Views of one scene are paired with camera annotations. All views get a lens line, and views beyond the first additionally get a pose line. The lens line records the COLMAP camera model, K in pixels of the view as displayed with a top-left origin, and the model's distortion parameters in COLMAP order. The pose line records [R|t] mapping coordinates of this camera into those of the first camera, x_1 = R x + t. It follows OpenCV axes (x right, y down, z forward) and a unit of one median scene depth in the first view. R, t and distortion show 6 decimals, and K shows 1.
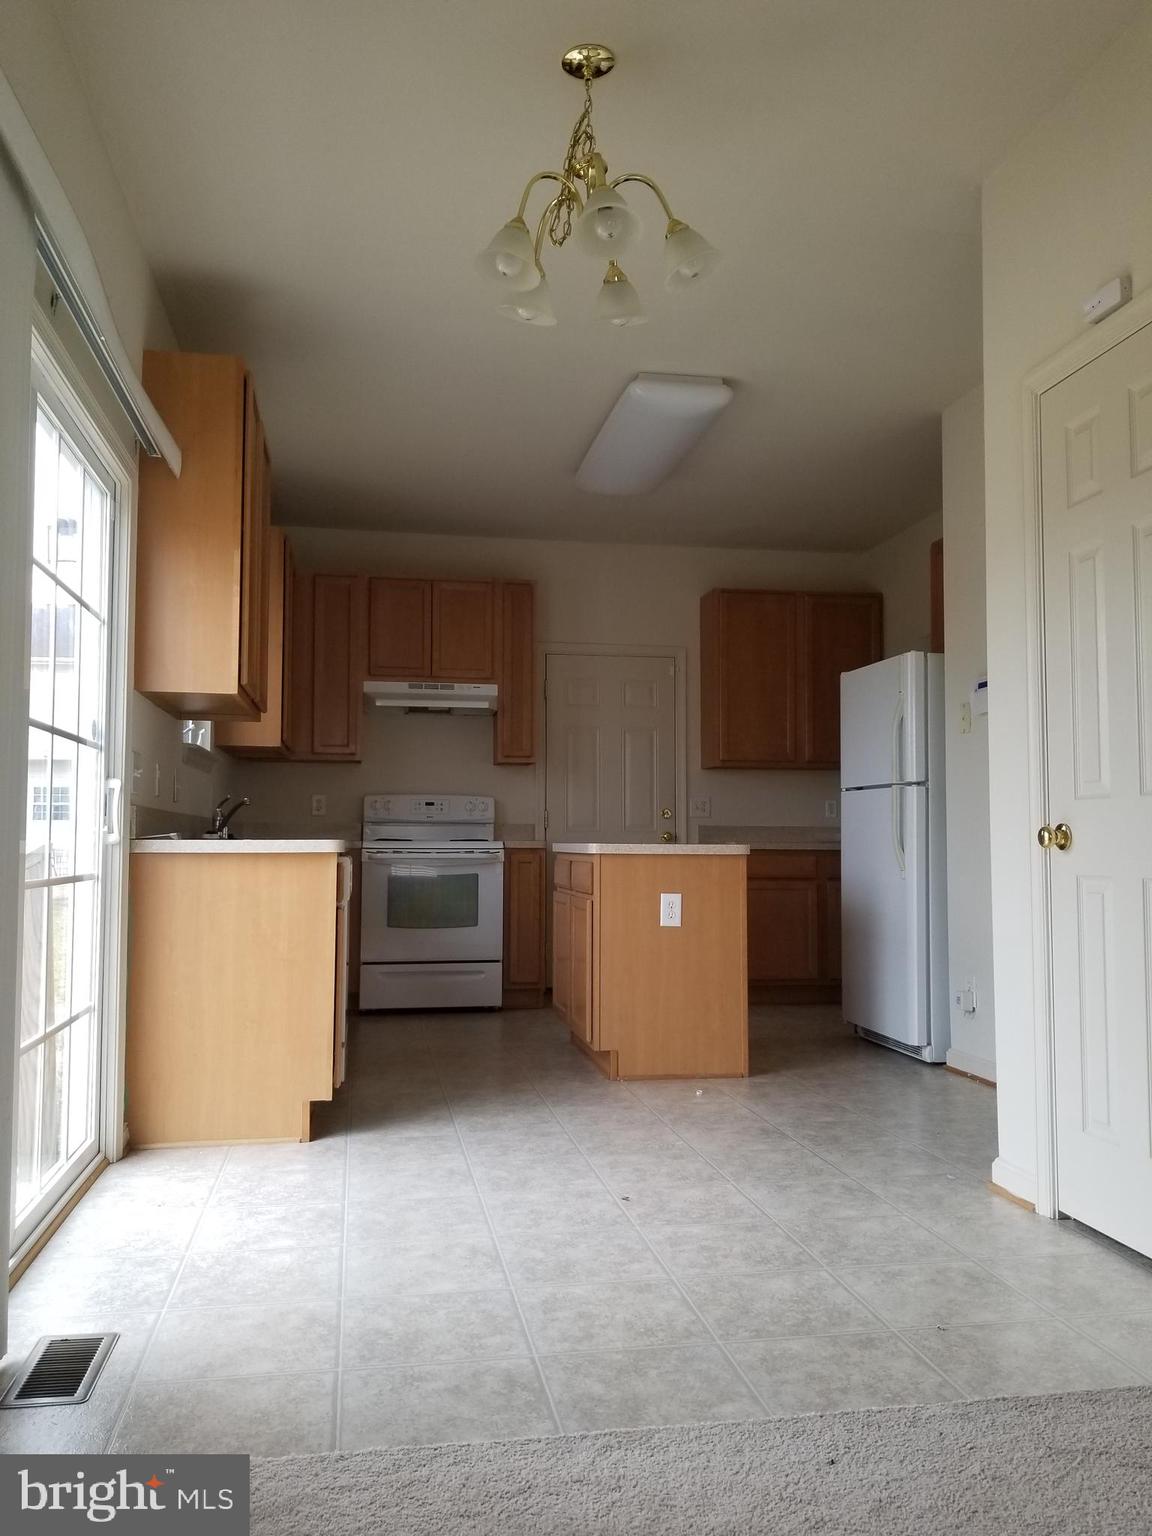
lens RADIAL K [[1194.5, 0, 576.0], [0, 1194.5, 768.0], [0, 0, 1]] dist [0.114243, -0.205082]
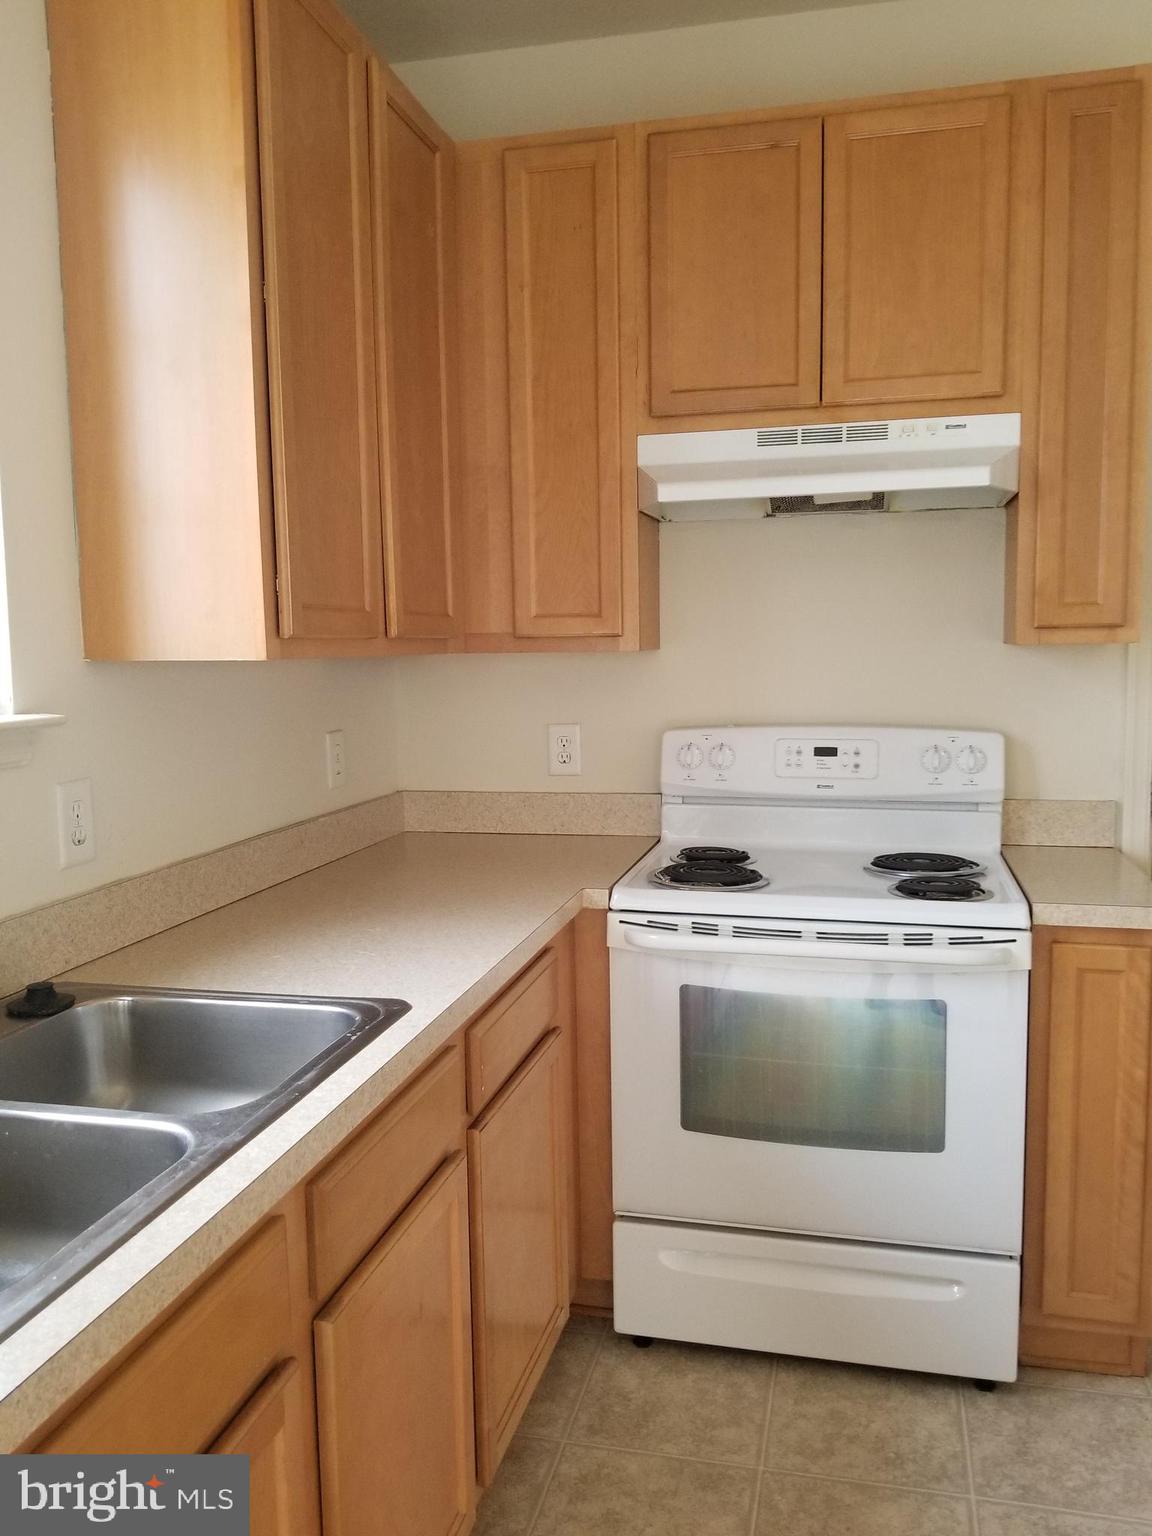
lens RADIAL K [[1194.5, 0, 576.0], [0, 1194.5, 768.0], [0, 0, 1]] dist [0.114243, -0.205082]
pose [[0.912445, 0.028086, -0.408235, -0.037922], [0.042725, 0.985650, 0.163306, -0.032340], [0.406964, -0.166449, 0.898151, 0.630008]]
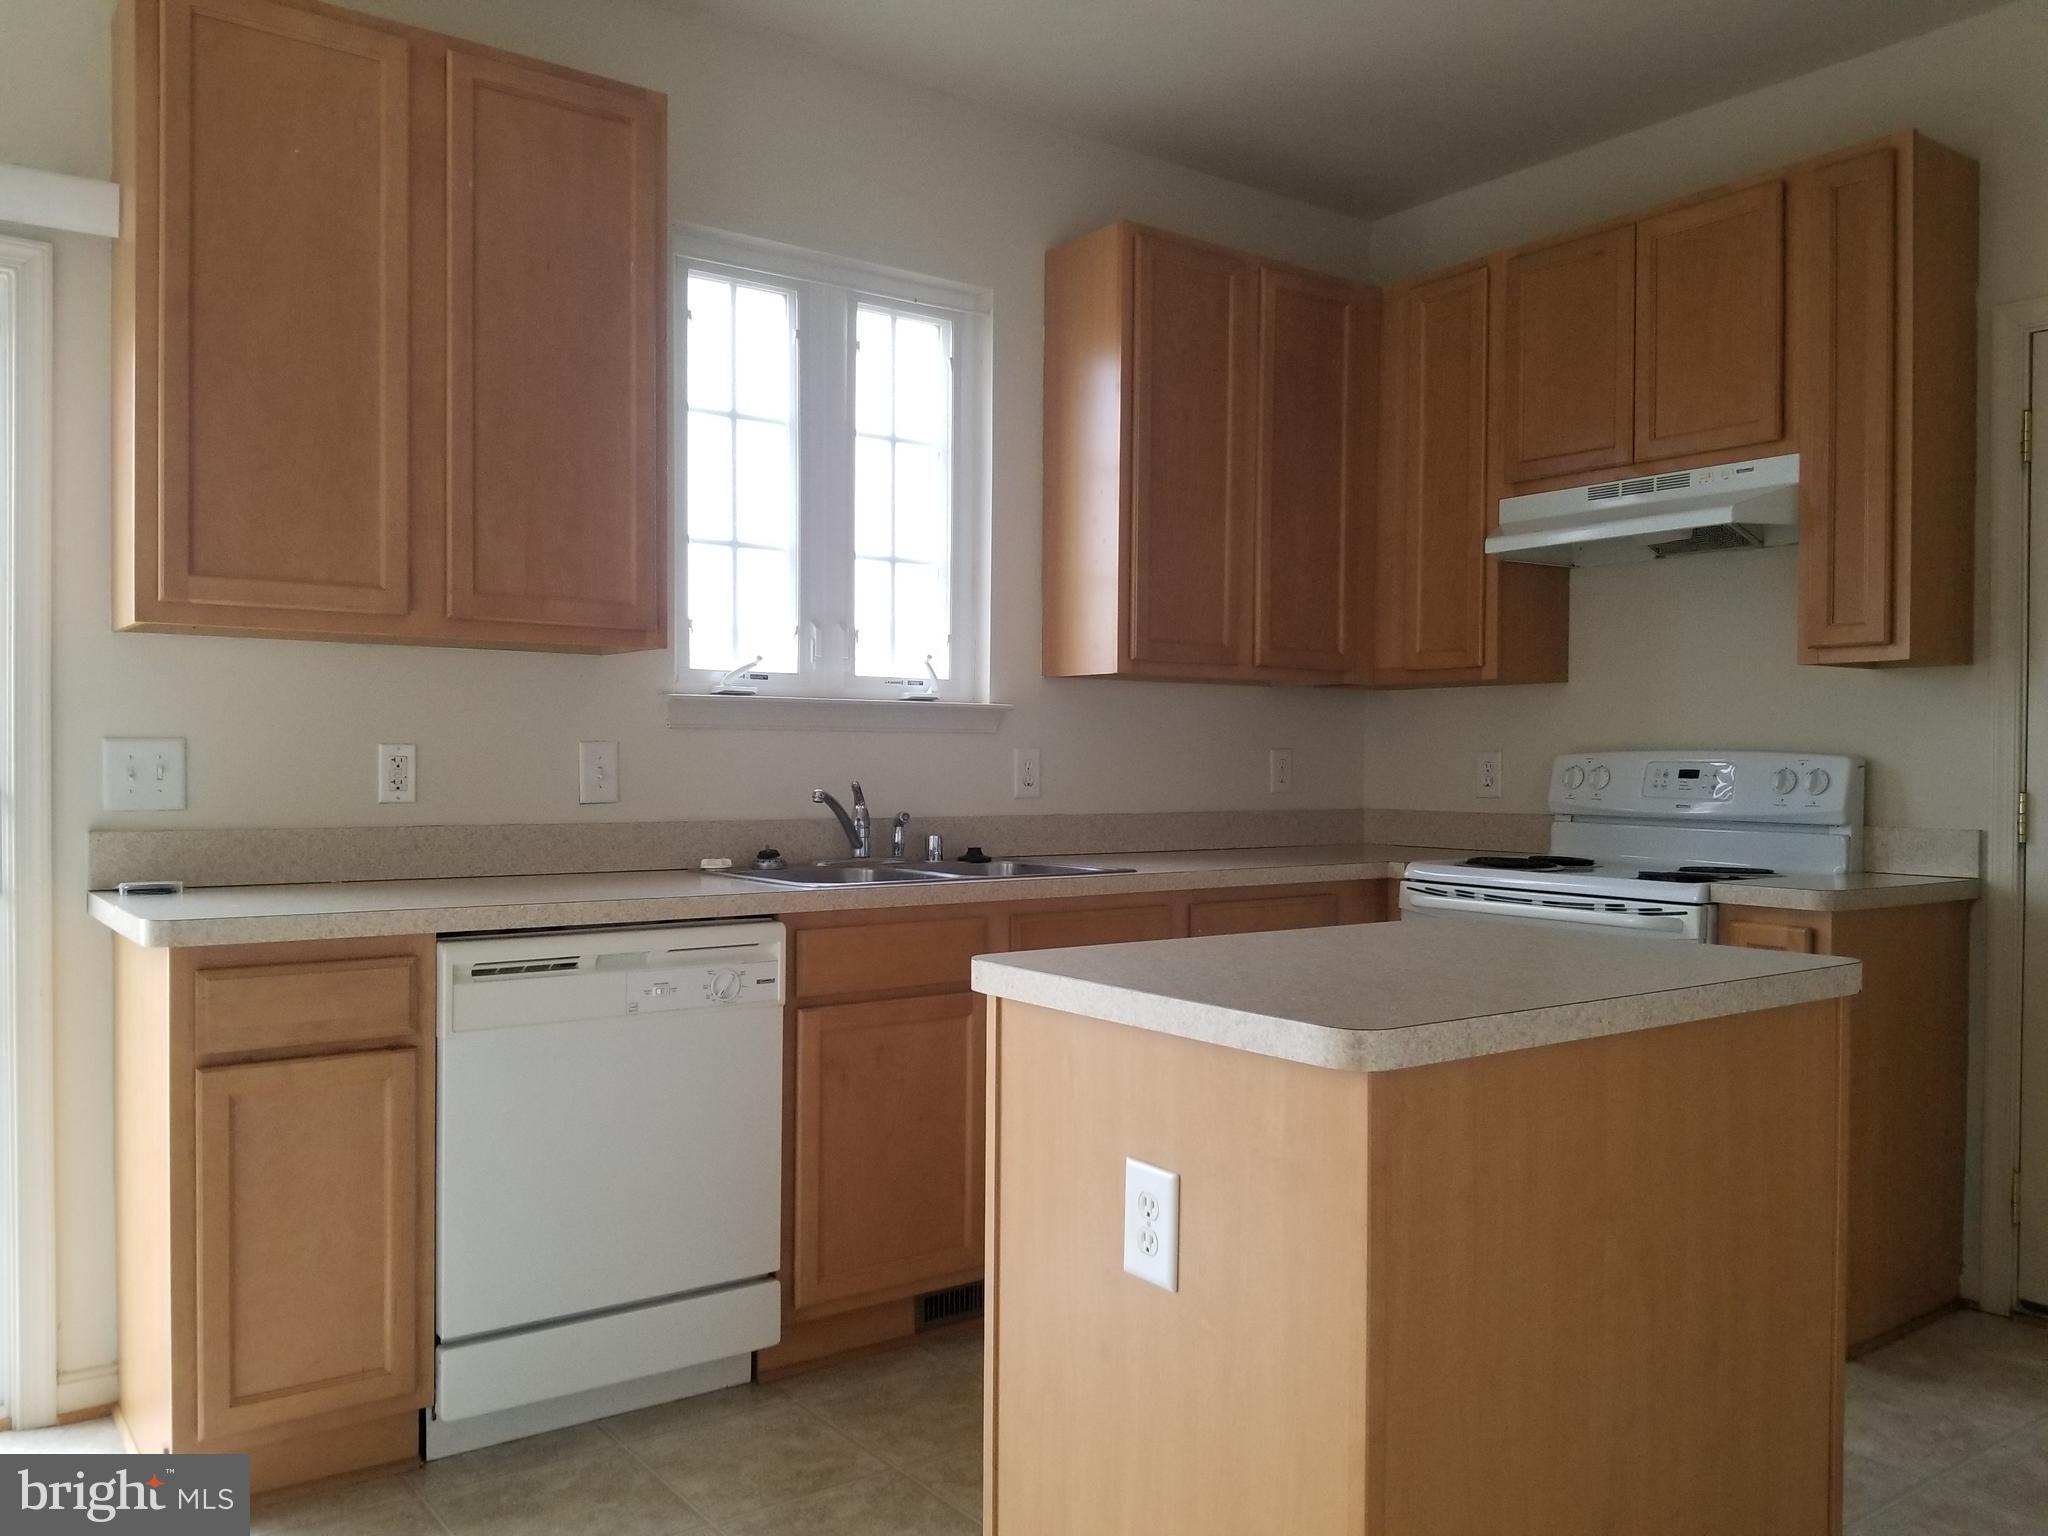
lens RADIAL K [[1592.6, 0, 1024.0], [0, 1592.6, 768.0], [0, 0, 1]] dist [0.114243, -0.205082]
pose [[0.431053, 0.004460, -0.902316, 0.283286], [0.052049, 0.998200, 0.029799, -0.000233], [0.900824, -0.059810, 0.430045, 0.570210]]
